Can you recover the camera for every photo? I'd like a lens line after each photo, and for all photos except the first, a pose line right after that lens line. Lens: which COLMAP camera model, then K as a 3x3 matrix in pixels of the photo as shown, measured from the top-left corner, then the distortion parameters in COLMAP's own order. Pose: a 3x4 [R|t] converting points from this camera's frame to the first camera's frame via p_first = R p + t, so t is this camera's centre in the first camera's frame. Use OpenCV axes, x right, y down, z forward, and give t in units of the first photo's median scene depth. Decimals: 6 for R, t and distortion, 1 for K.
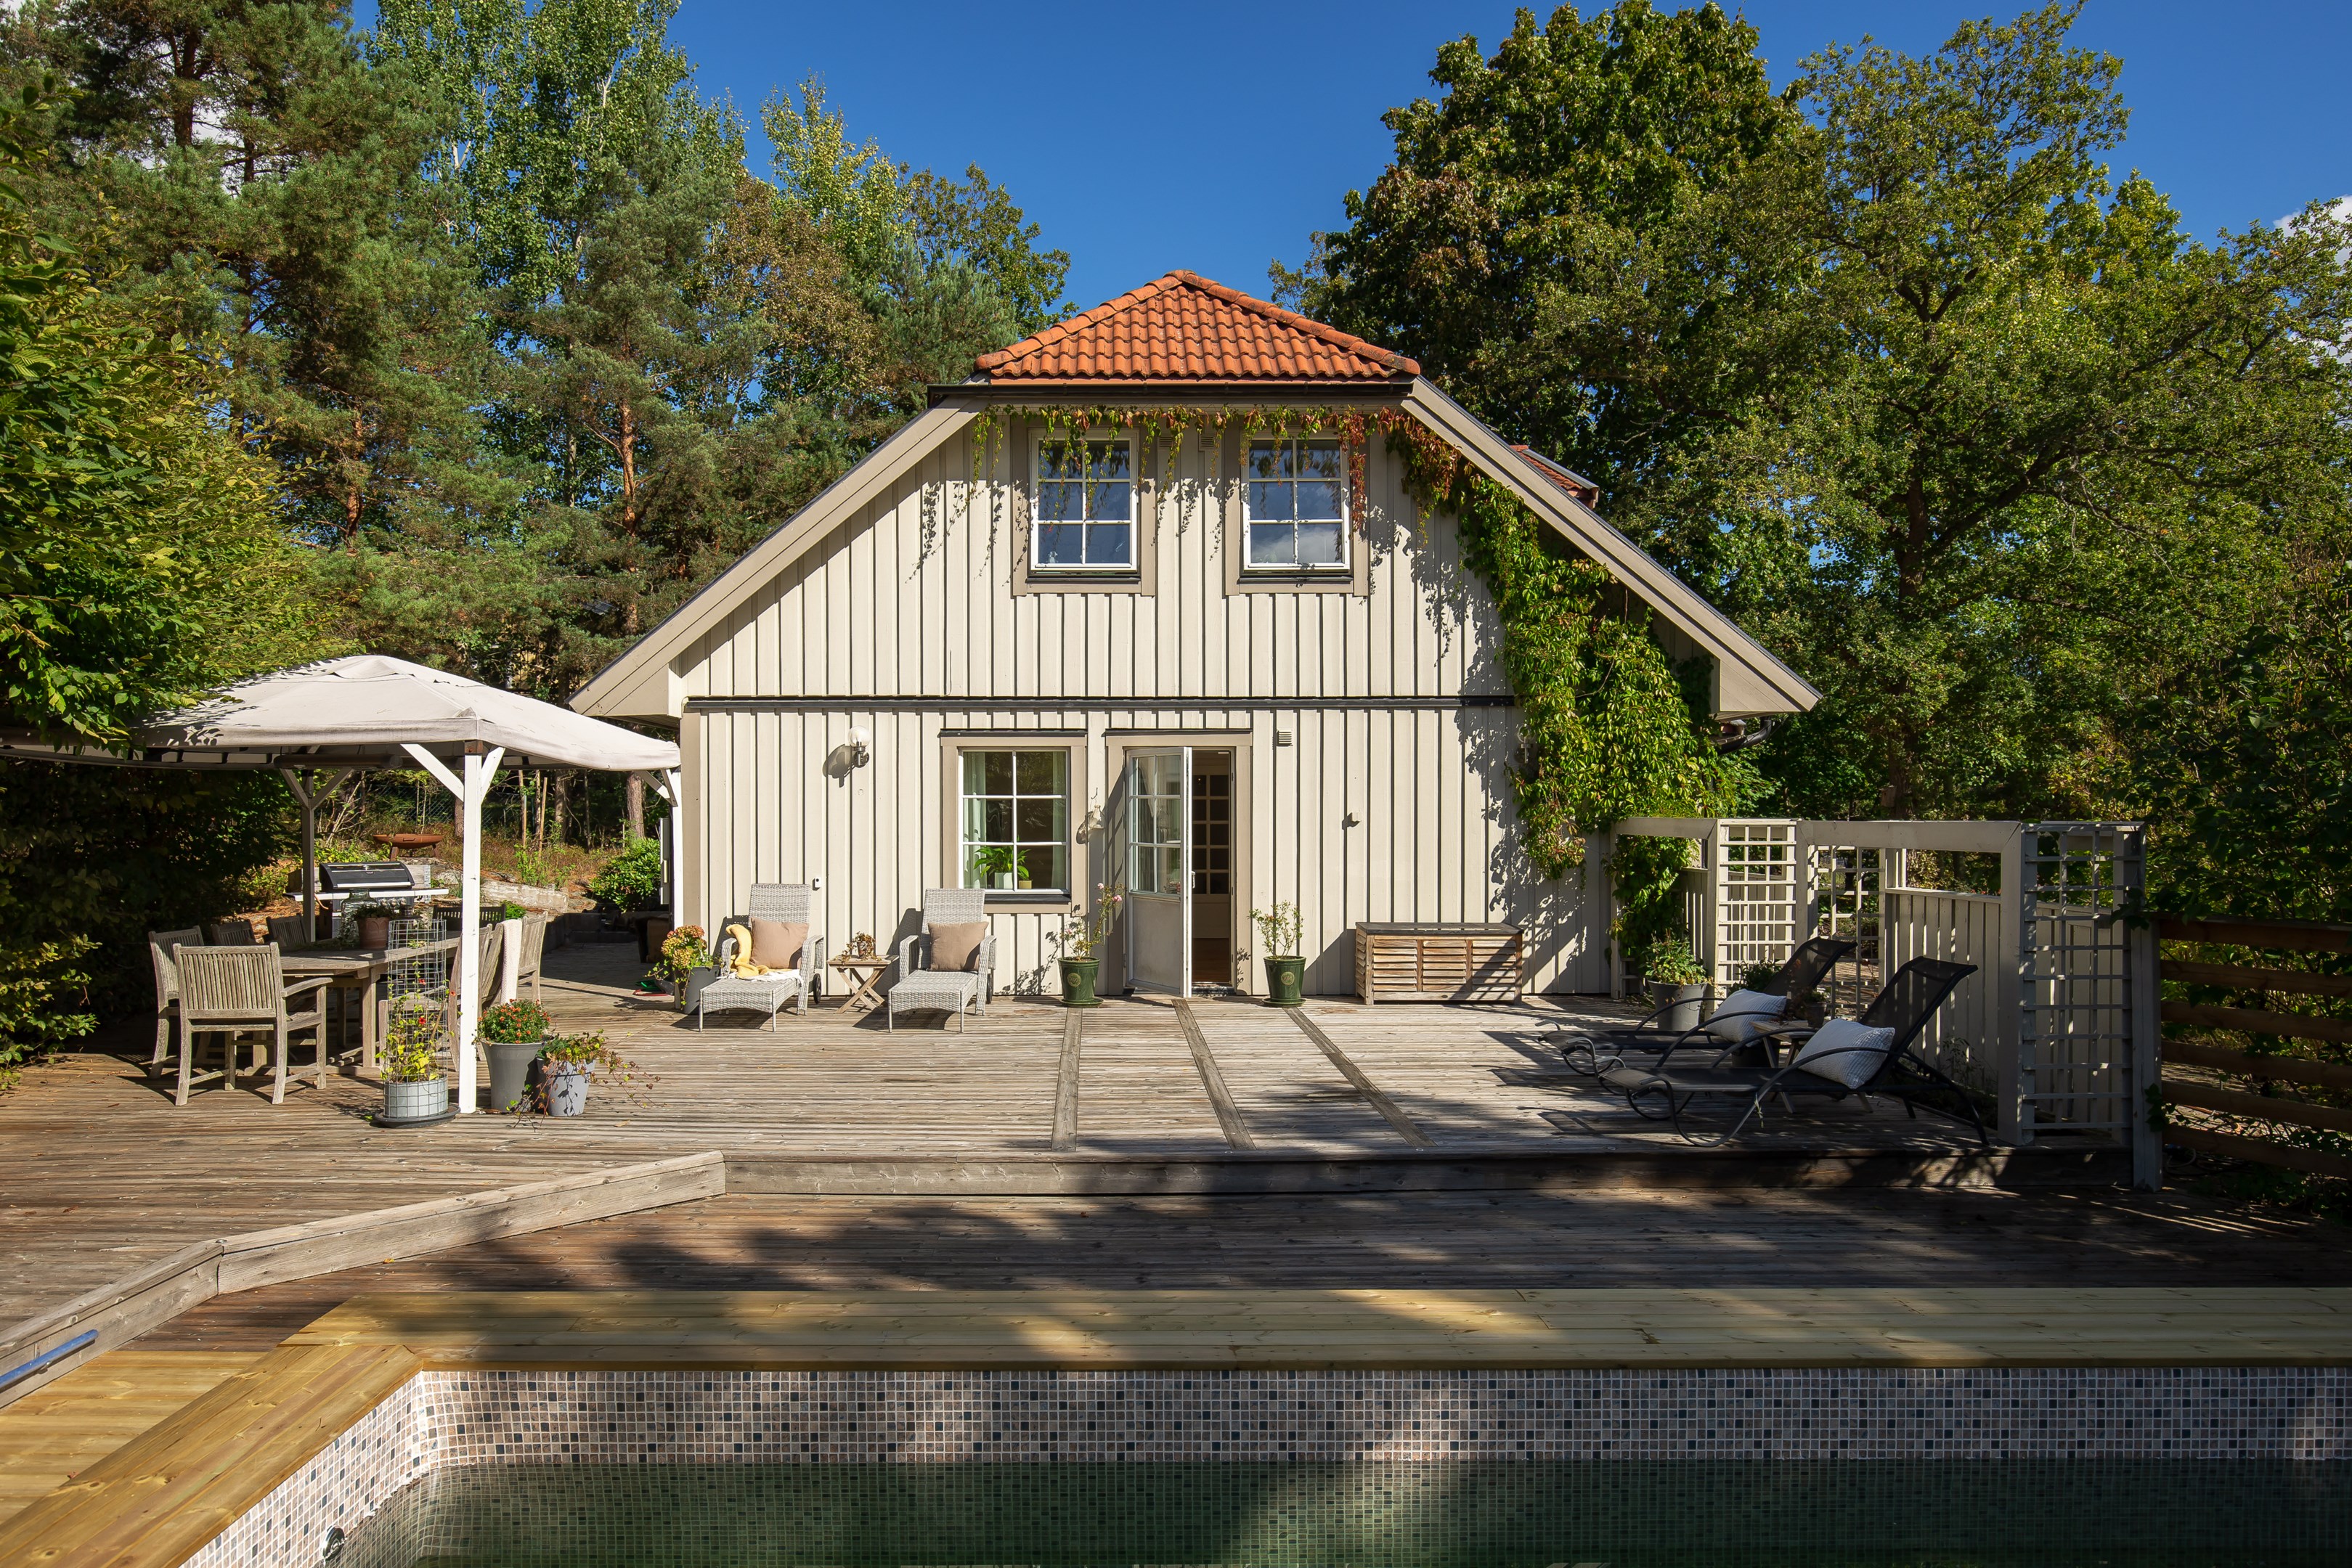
lens RADIAL K [[1467.1, 0, 1095.4], [0, 1467.1, 805.1], [0, 0, 1]] dist [-0.000306, -0.003375]
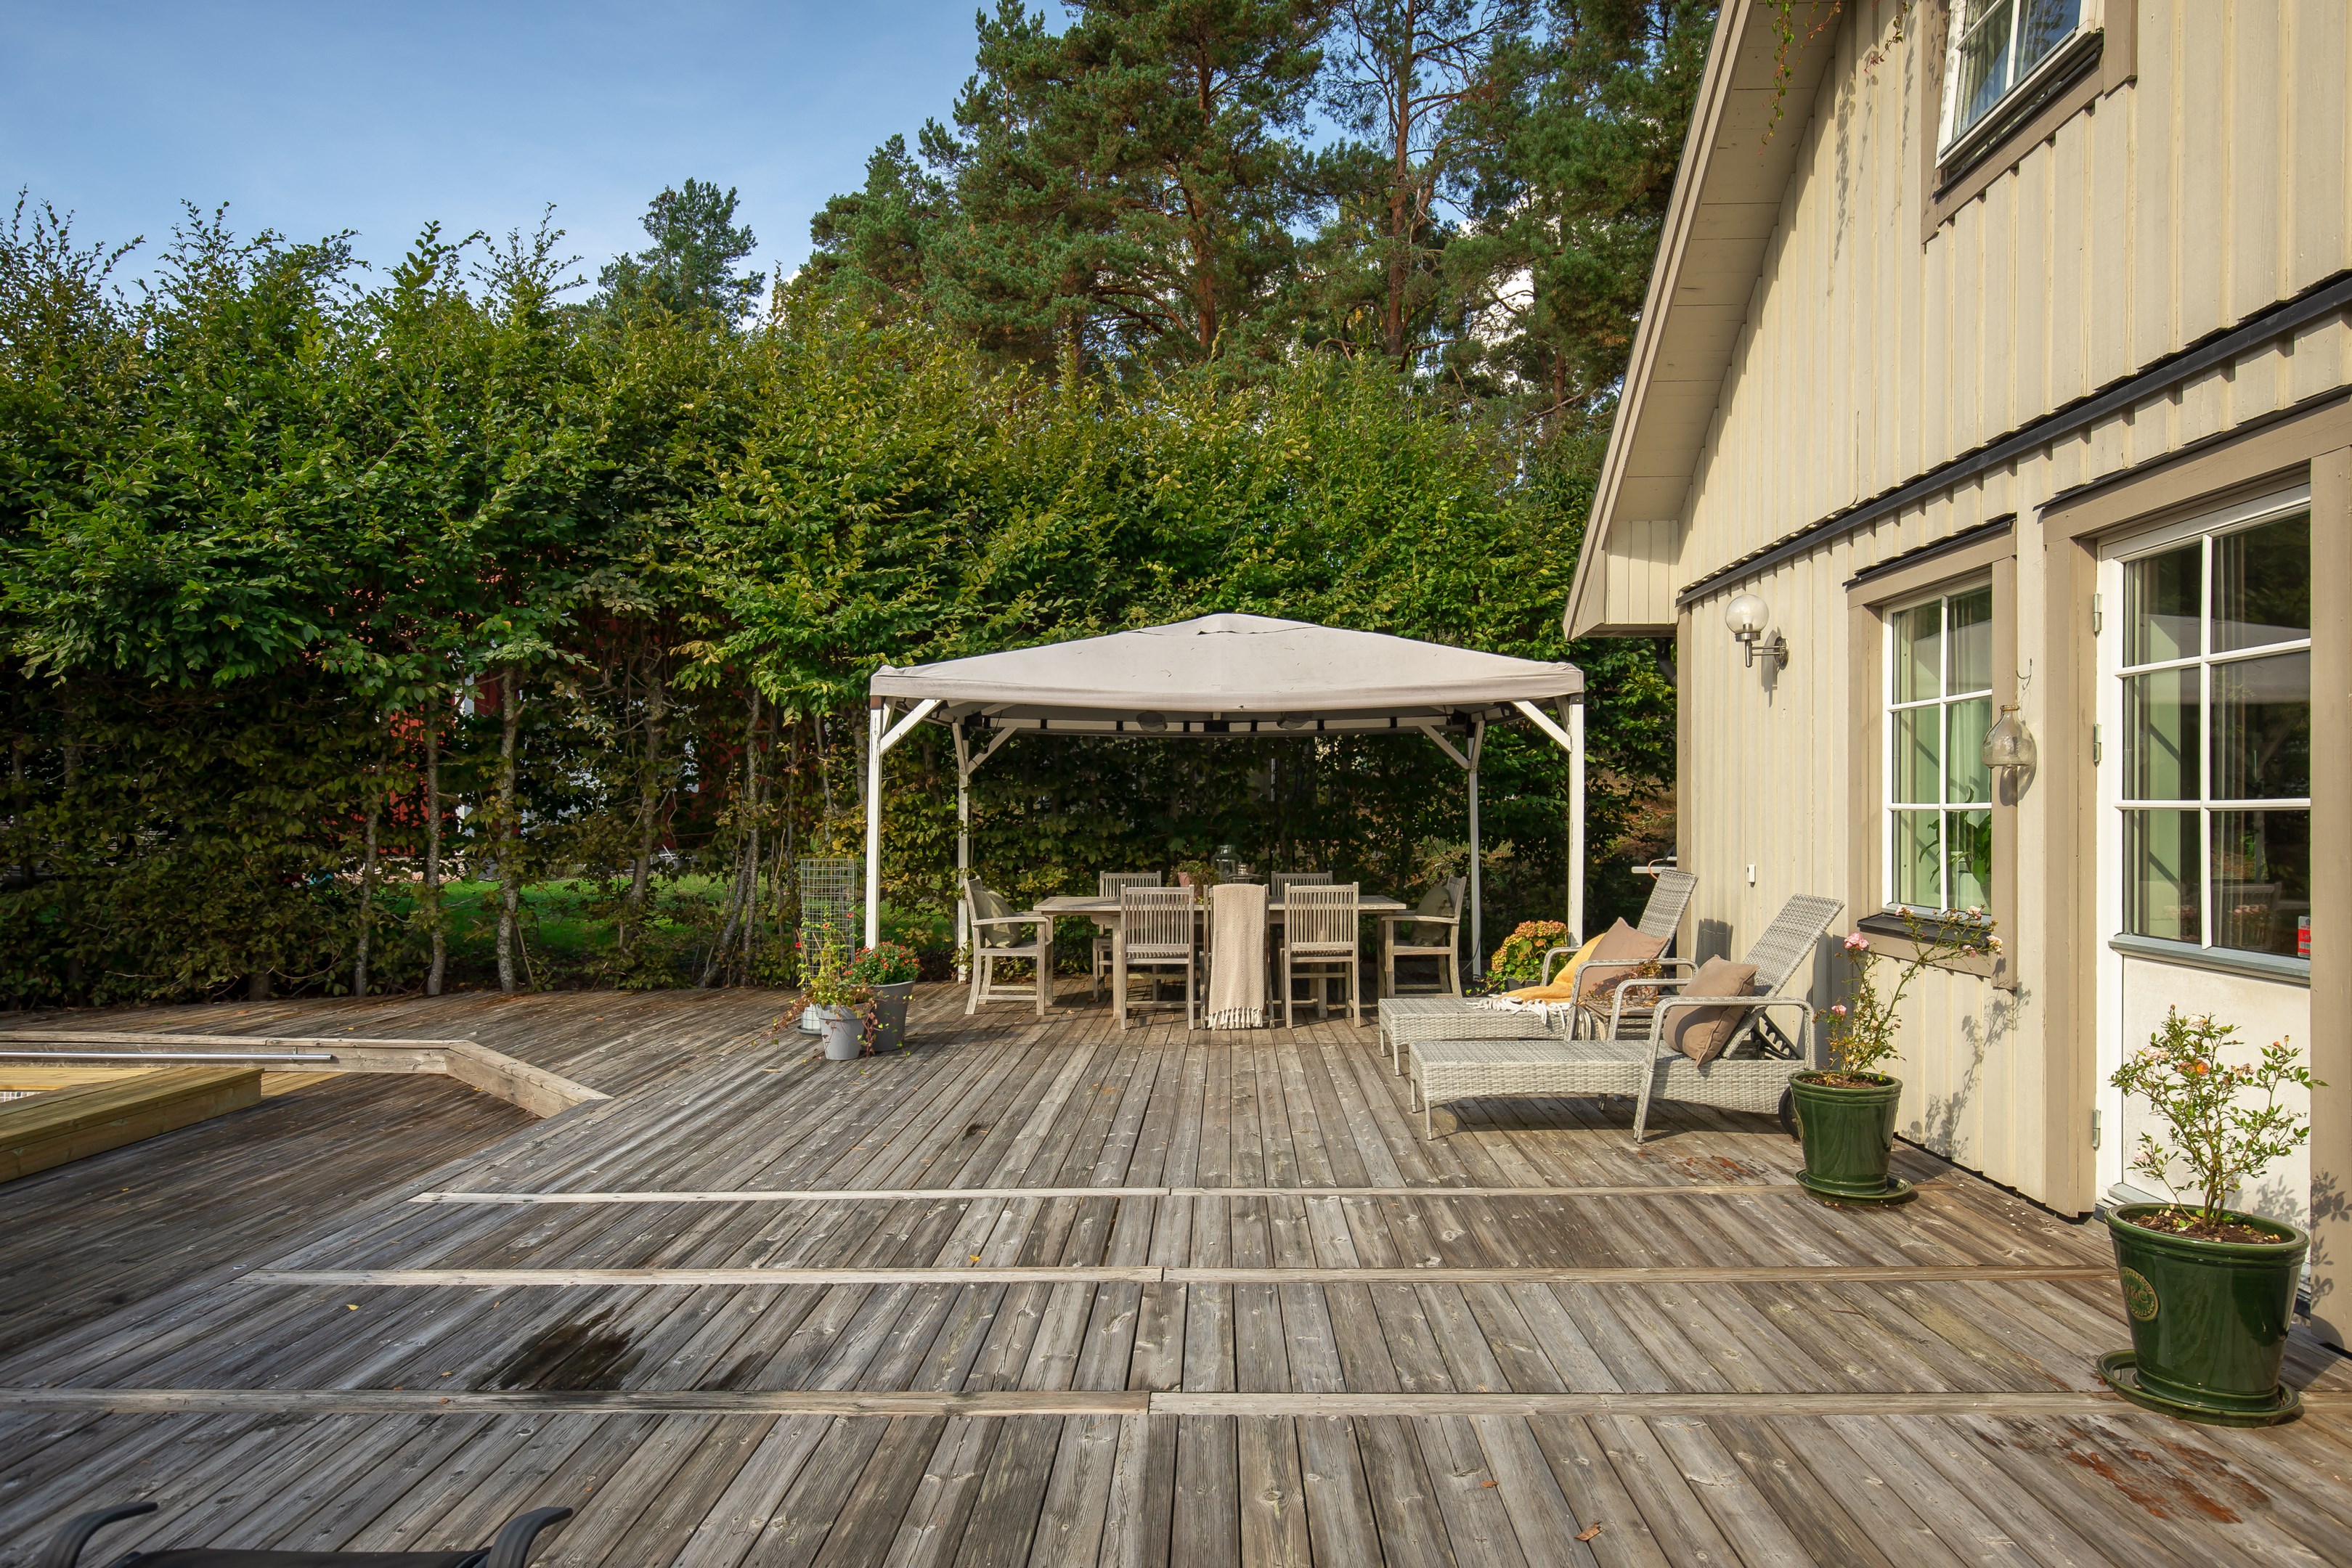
lens RADIAL K [[1407.9, 0, 1187.3], [0, 1407.9, 825.9], [0, 0, 1]] dist [-0.000770, 0.000182]
pose [[-0.020132, 0.011548, -0.999731, 0.380754], [0.007536, 0.999907, 0.011398, 0.026475], [0.999769, -0.007305, -0.020217, 0.799843]]
